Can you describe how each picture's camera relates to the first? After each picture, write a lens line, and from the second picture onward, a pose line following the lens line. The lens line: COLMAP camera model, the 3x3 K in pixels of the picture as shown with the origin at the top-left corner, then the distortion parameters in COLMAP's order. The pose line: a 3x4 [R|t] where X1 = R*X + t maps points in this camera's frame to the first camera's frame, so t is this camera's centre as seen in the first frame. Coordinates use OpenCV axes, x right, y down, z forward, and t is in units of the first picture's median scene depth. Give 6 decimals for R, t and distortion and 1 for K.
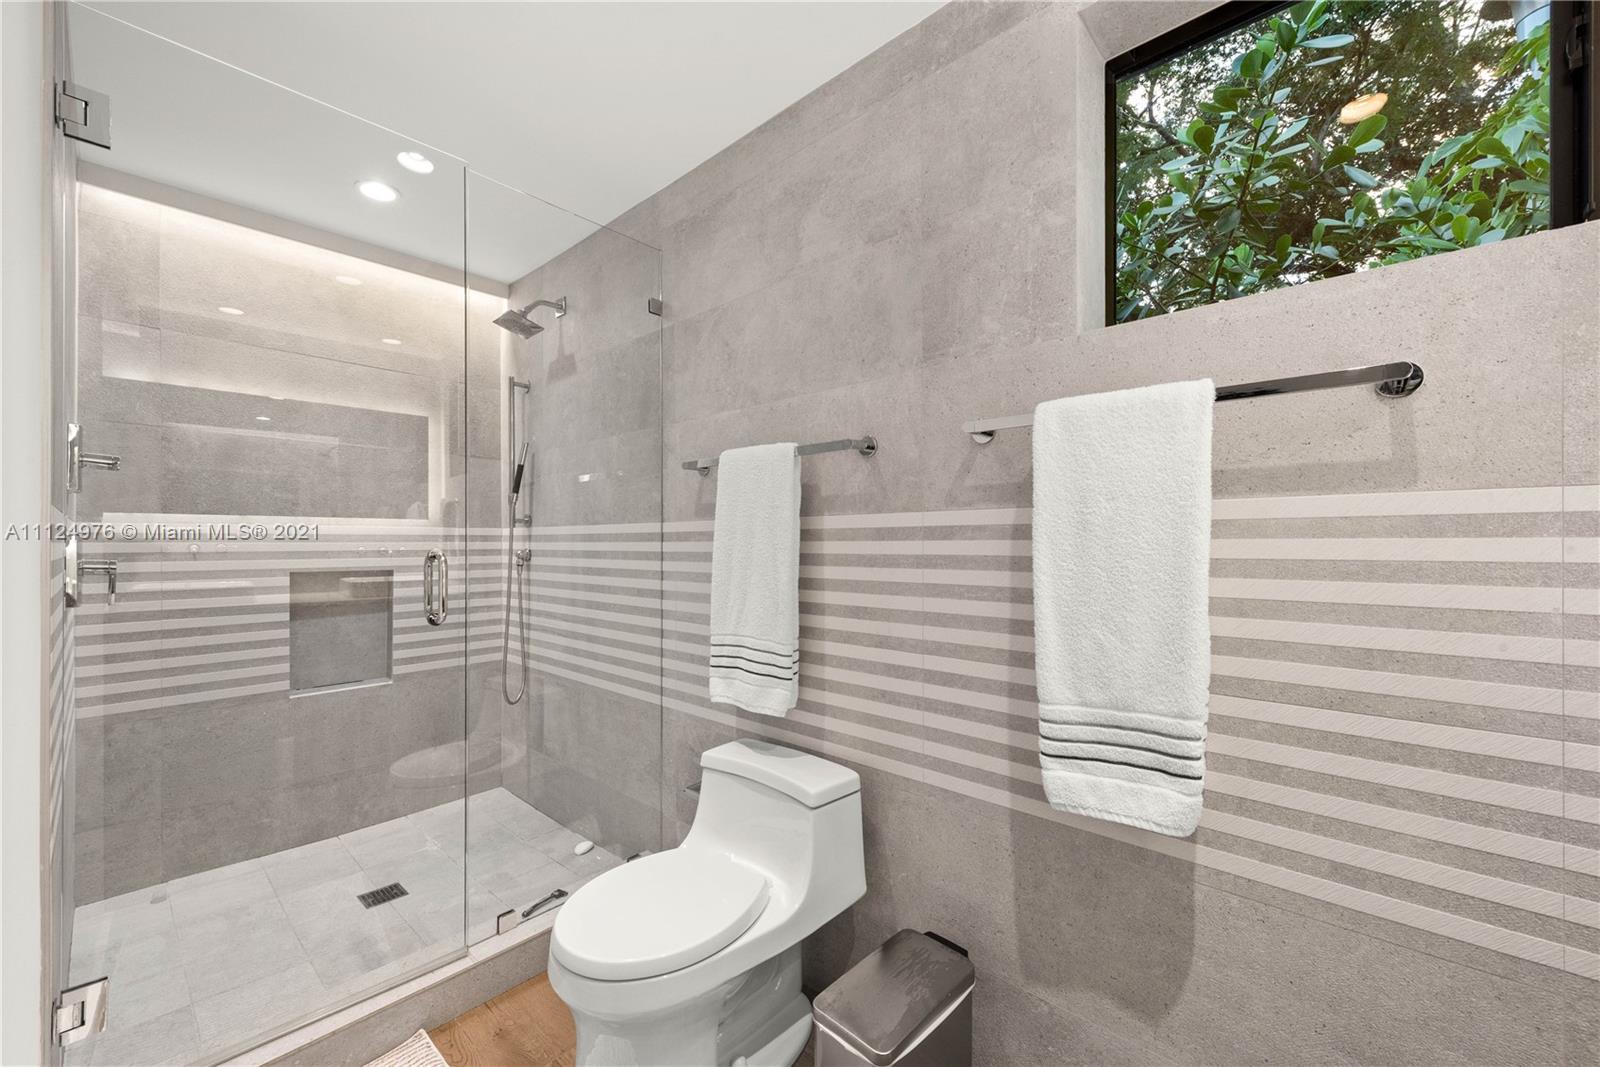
lens RADIAL K [[624.5, 0, 802.0], [0, 624.5, 542.7], [0, 0, 1]] dist [0.005605, -0.001945]
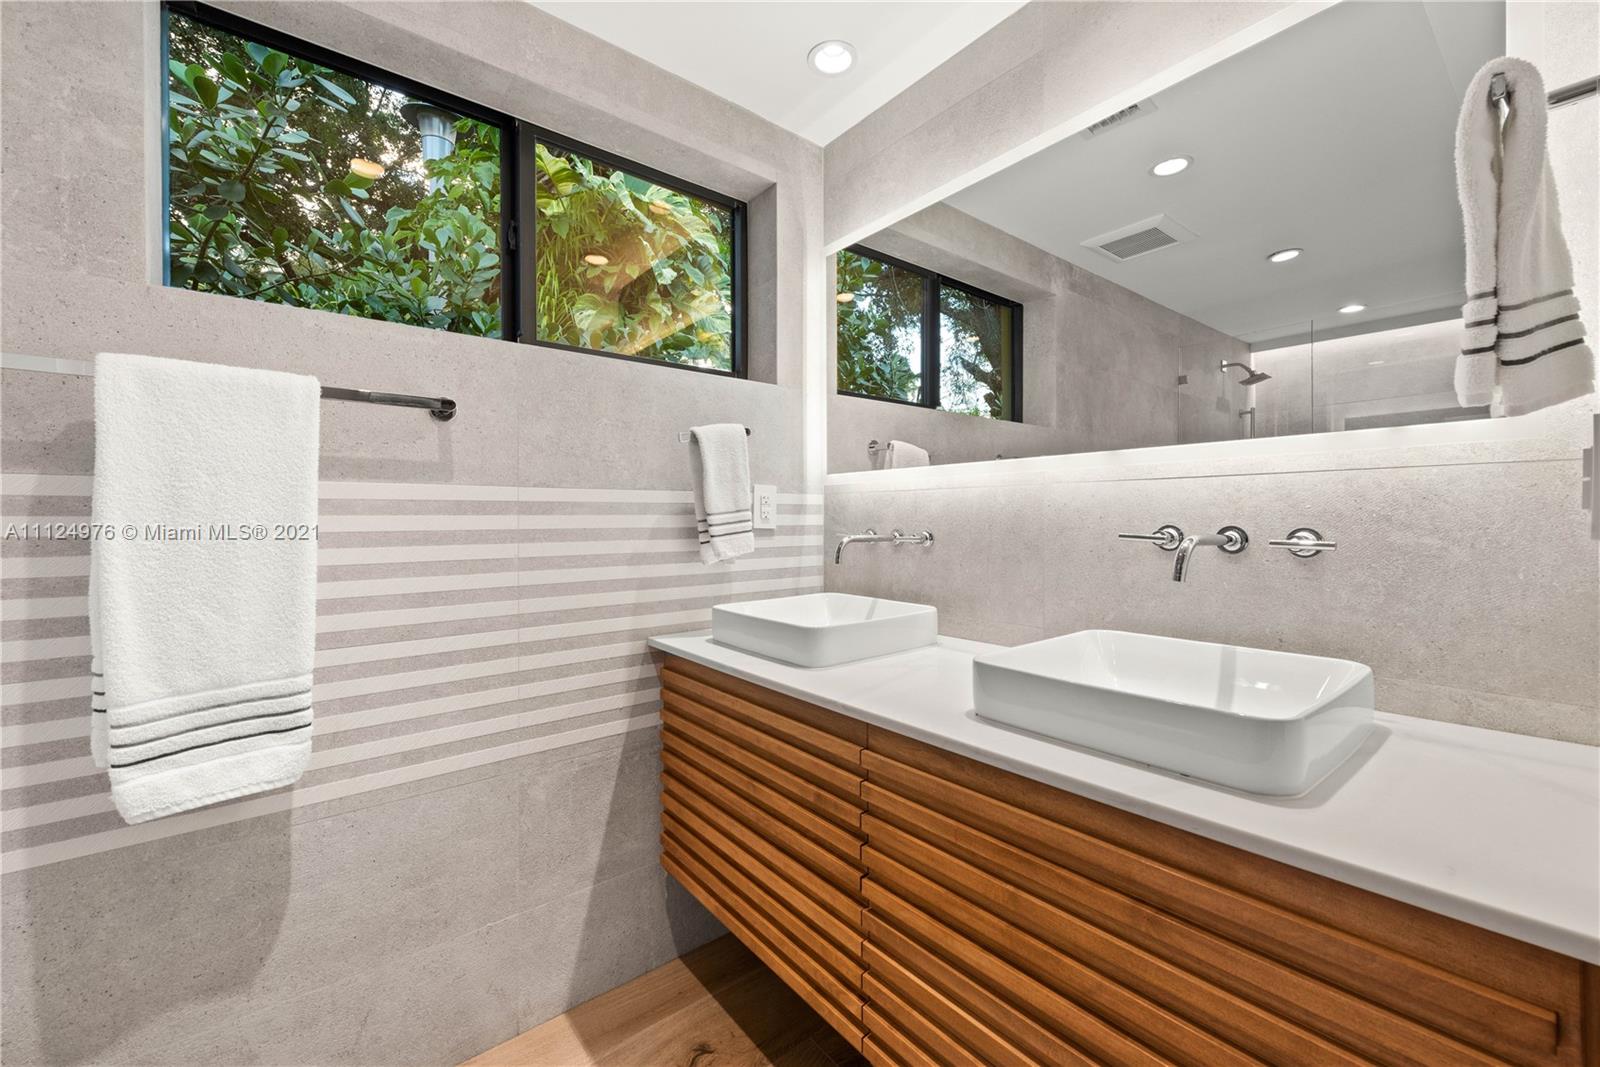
lens RADIAL K [[624.5, 0, 797.4], [0, 624.5, 523.6], [0, 0, 1]] dist [0.005605, -0.001945]
pose [[0.156881, -0.010268, 0.987564, -0.331693], [0.002285, 0.999947, 0.010034, -0.000613], [-0.987615, 0.000682, 0.156896, -0.056780]]
